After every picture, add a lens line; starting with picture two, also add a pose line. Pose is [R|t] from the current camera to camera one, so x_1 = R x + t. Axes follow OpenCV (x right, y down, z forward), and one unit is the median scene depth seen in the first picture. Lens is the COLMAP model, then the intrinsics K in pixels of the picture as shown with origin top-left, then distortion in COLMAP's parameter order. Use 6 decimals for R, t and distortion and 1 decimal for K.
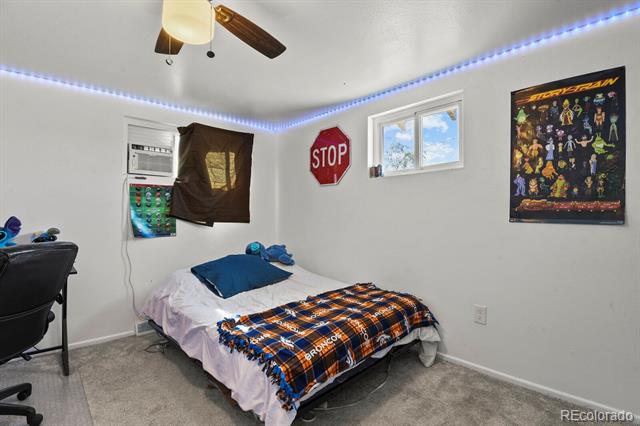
lens RADIAL K [[314.8, 0, 320.3], [0, 314.8, 213.2], [0, 0, 1]] dist [-0.038732, -0.000941]
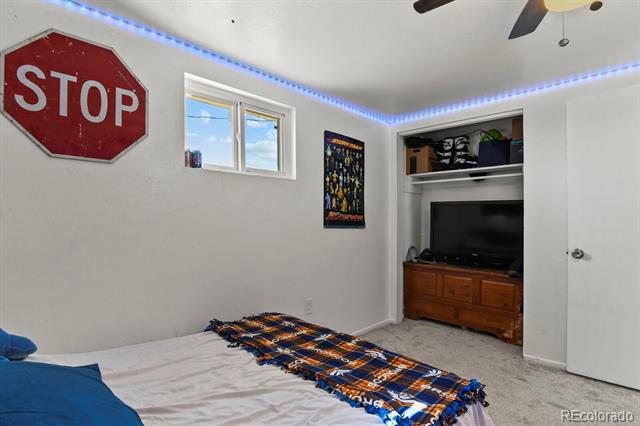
lens RADIAL K [[323.9, 0, 322.9], [0, 323.9, 223.0], [0, 0, 1]] dist [-0.023566, -0.001218]
pose [[-0.047616, -0.001972, 0.998864, -0.819736], [-0.008534, 0.999962, 0.001568, 0.004132], [-0.998829, -0.008449, -0.047631, 1.144211]]
